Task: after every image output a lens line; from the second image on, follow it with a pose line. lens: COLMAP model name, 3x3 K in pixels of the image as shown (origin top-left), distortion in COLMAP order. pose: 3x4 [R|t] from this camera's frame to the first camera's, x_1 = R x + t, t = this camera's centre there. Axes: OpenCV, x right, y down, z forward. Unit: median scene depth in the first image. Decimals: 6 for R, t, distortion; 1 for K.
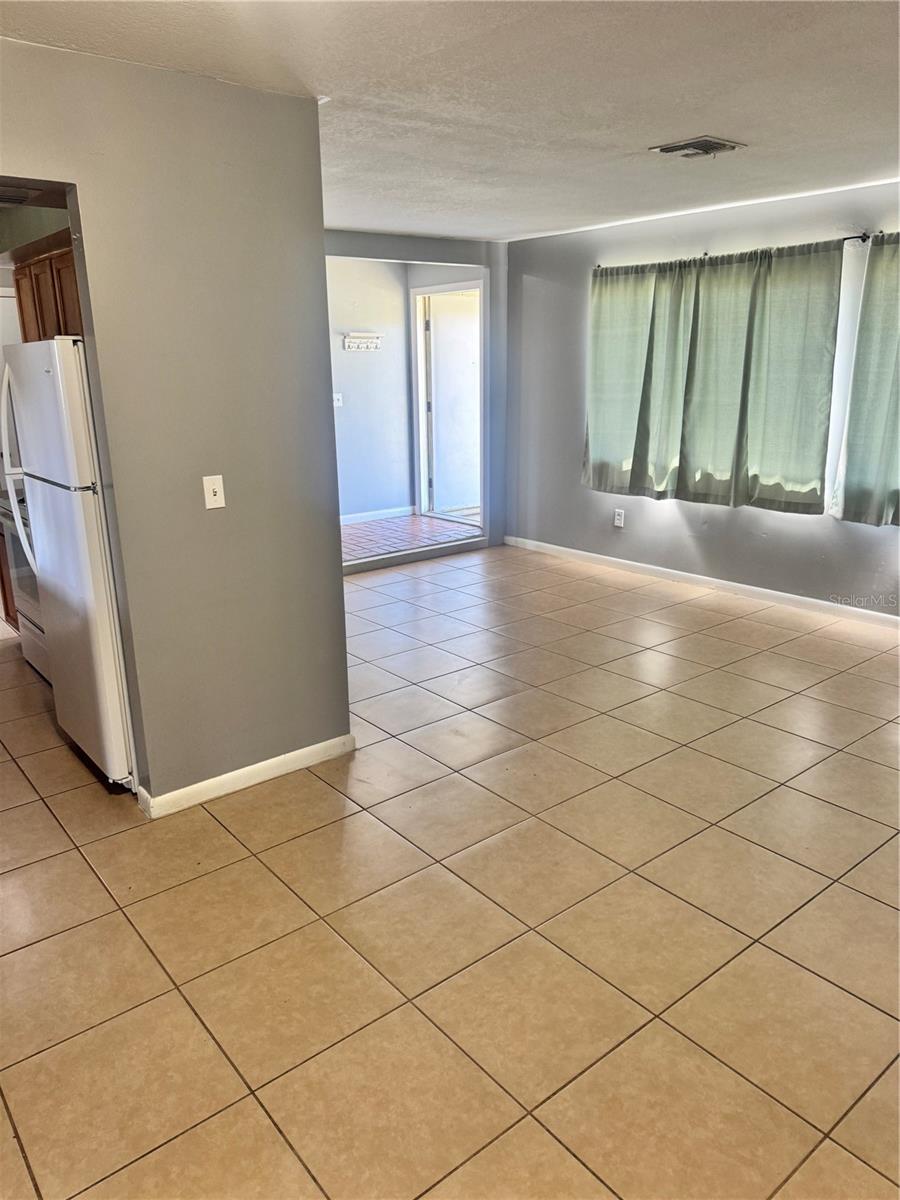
lens RADIAL K [[851.6, 0, 445.5], [0, 851.6, 596.3], [0, 0, 1]] dist [0.086493, -0.120827]
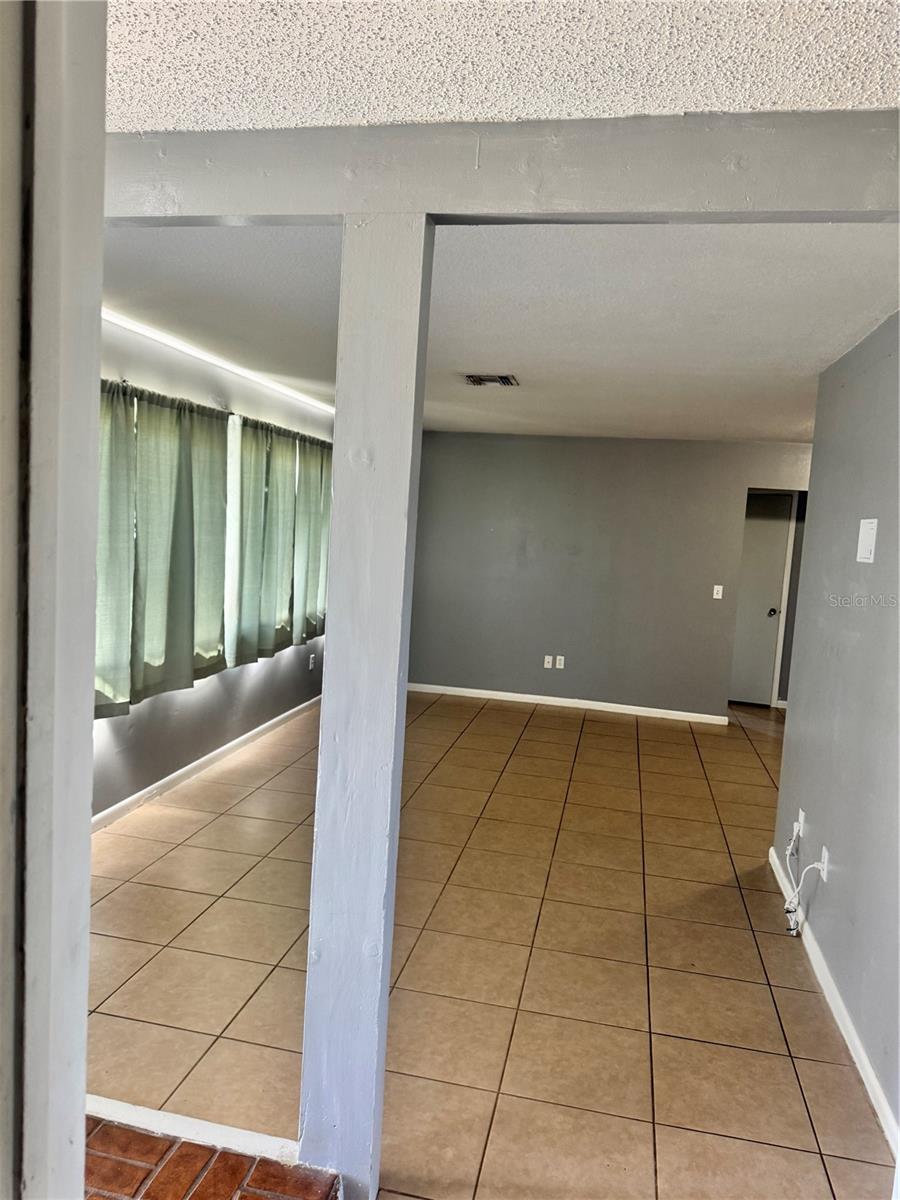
lens RADIAL K [[847.9, 0, 453.0], [0, 847.9, 600.8], [0, 0, 1]] dist [0.047629, -0.044213]
pose [[-0.639855, -0.093144, 0.762830, -0.538664], [0.157525, 0.955654, 0.248819, -0.409011], [-0.752178, 0.279373, -0.596808, 1.481379]]
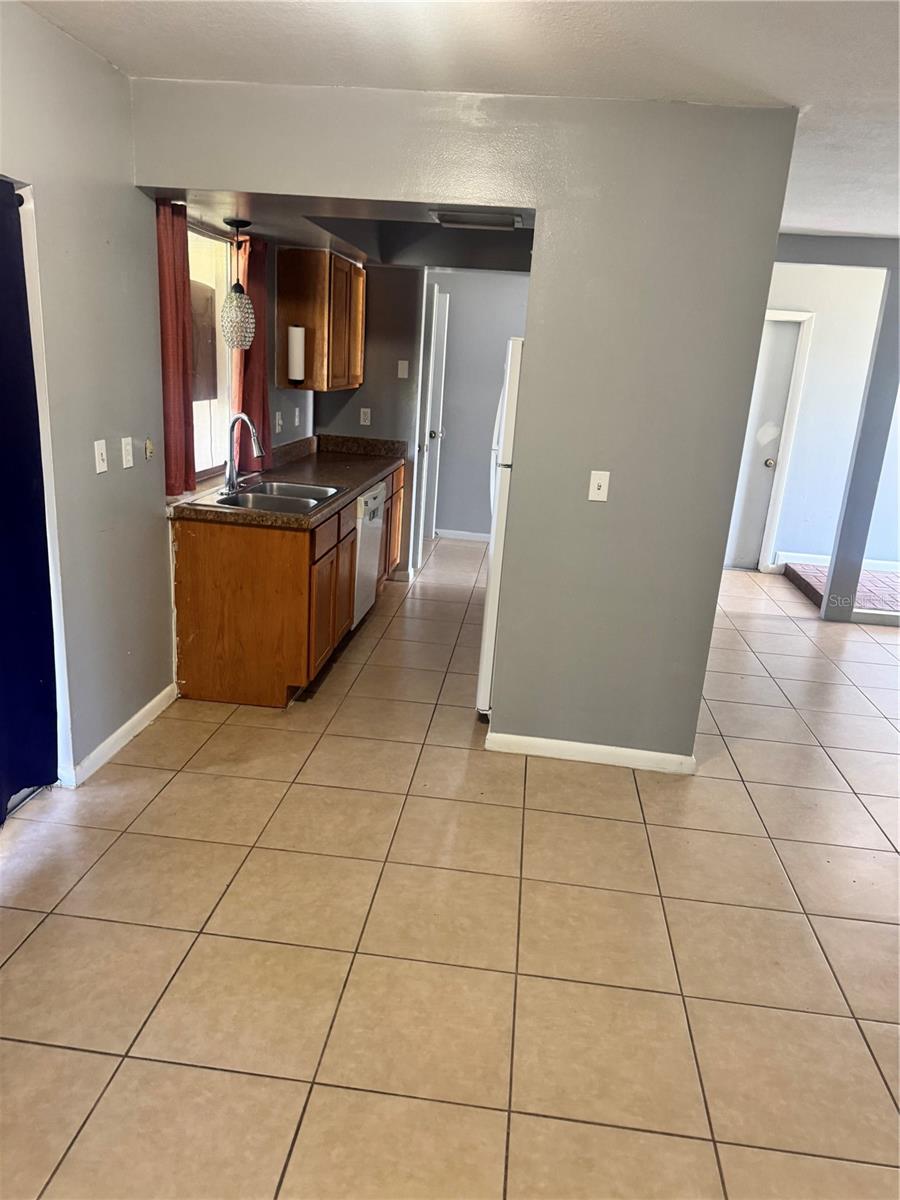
lens RADIAL K [[838.7, 0, 444.0], [0, 838.7, 601.2], [0, 0, 1]] dist [0.086191, -0.104529]
pose [[0.701995, 0.258463, -0.663626, 0.214135], [-0.264299, 0.959825, 0.094244, -0.019131], [0.661324, 0.109237, 0.742104, 0.055908]]
